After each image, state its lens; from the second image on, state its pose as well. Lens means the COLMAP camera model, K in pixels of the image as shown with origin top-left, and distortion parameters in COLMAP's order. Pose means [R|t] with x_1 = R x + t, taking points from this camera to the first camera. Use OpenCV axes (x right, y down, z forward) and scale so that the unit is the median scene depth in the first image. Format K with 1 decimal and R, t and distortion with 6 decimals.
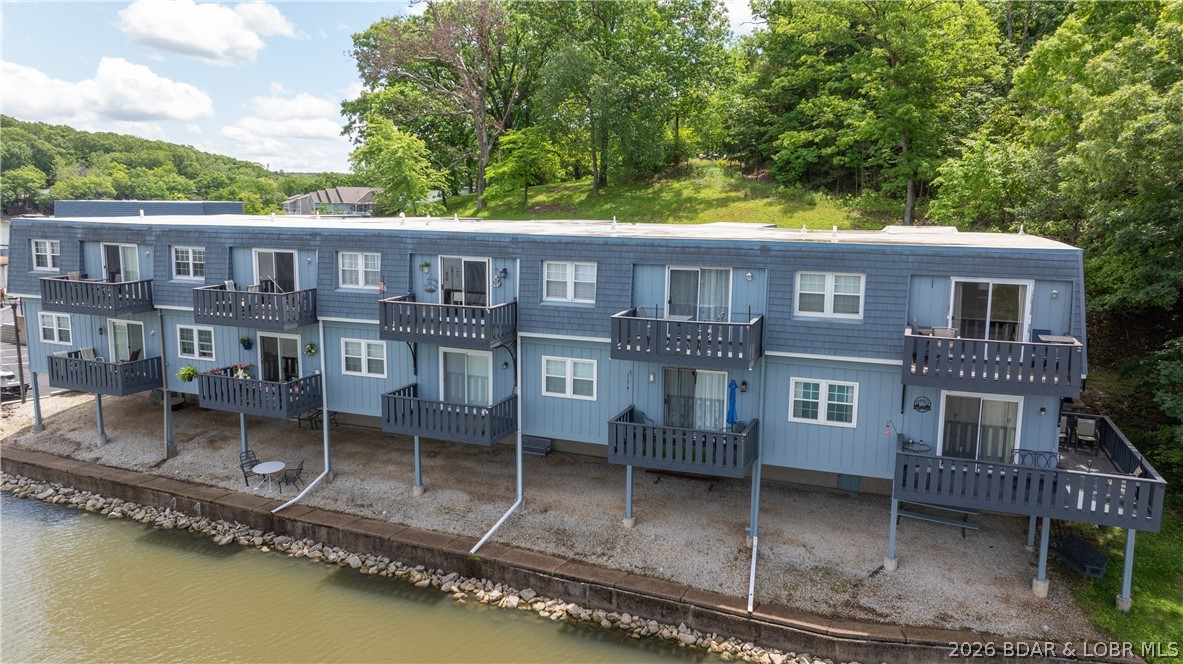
lens RADIAL K [[1000.9, 0, 591.5], [0, 1000.9, 332.0], [0, 0, 1]] dist [-0.033462, -0.000808]
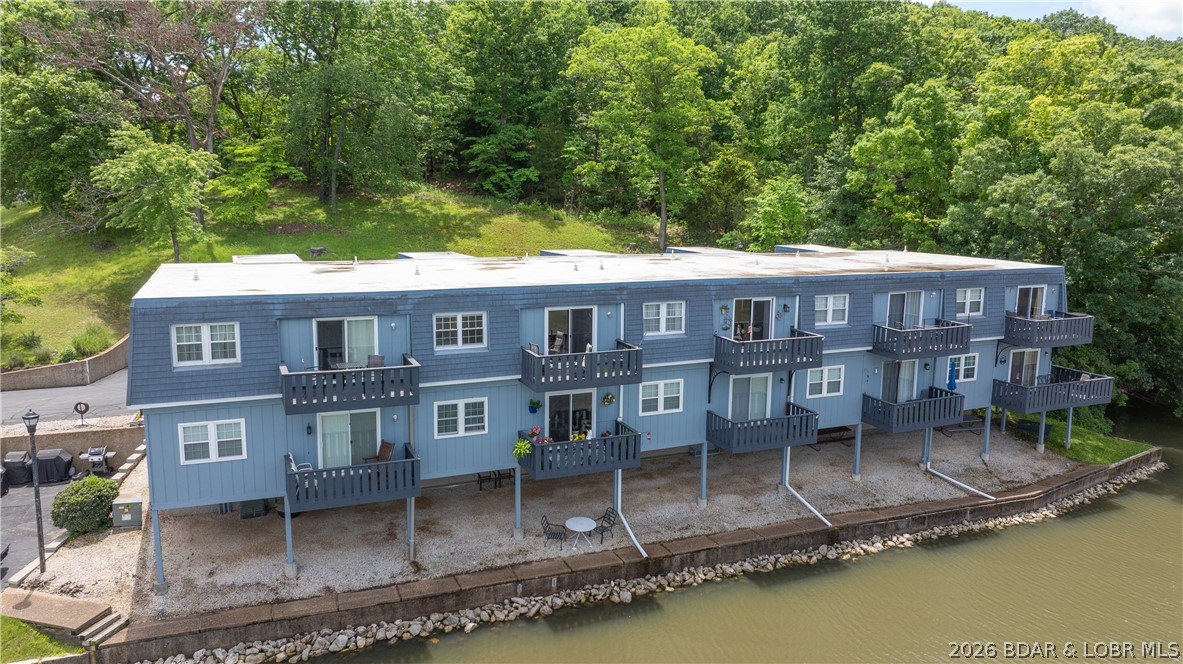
lens RADIAL K [[833.5, 0, 591.5], [0, 833.5, 332.0], [0, 0, 1]] dist [-0.018836, 0.000952]
pose [[0.660528, -0.095865, 0.744656, -0.899611], [0.125777, 0.991927, 0.016130, -0.065979], [-0.740191, 0.083006, 0.667253, 0.408616]]
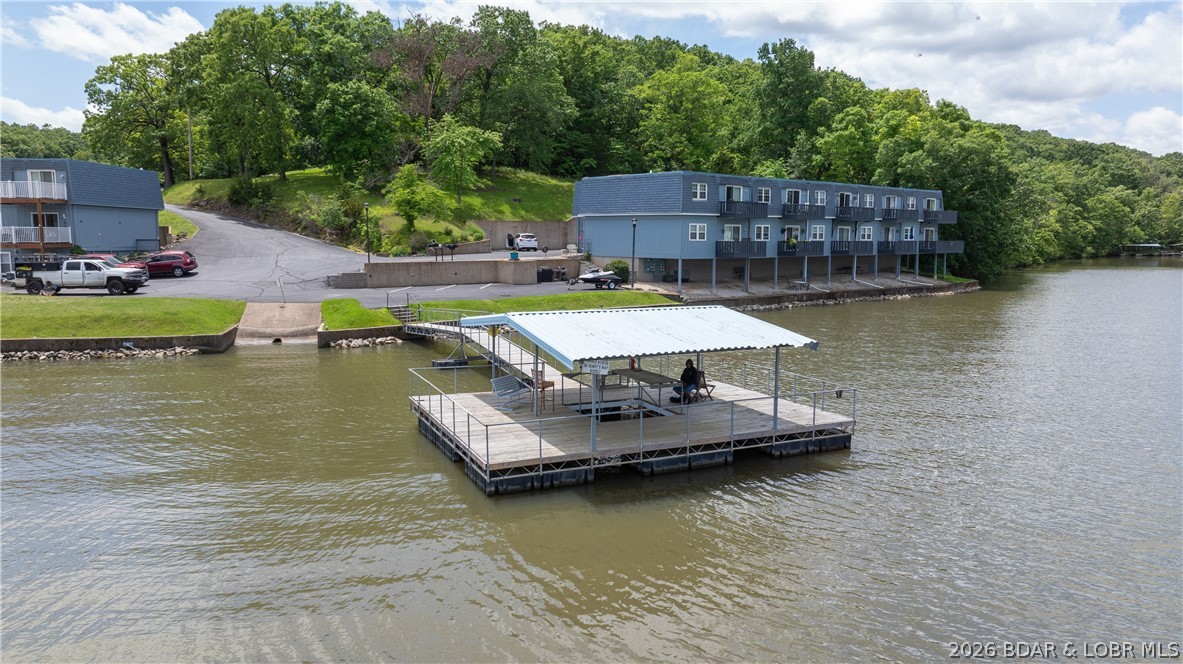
lens RADIAL K [[833.5, 0, 591.5], [0, 833.5, 332.0], [0, 0, 1]] dist [-0.018836, 0.000952]
pose [[0.420587, -0.085976, 0.903169, -2.275327], [0.169712, 0.985383, 0.014771, 0.137299], [-0.891237, 0.147066, 0.429031, 0.598461]]
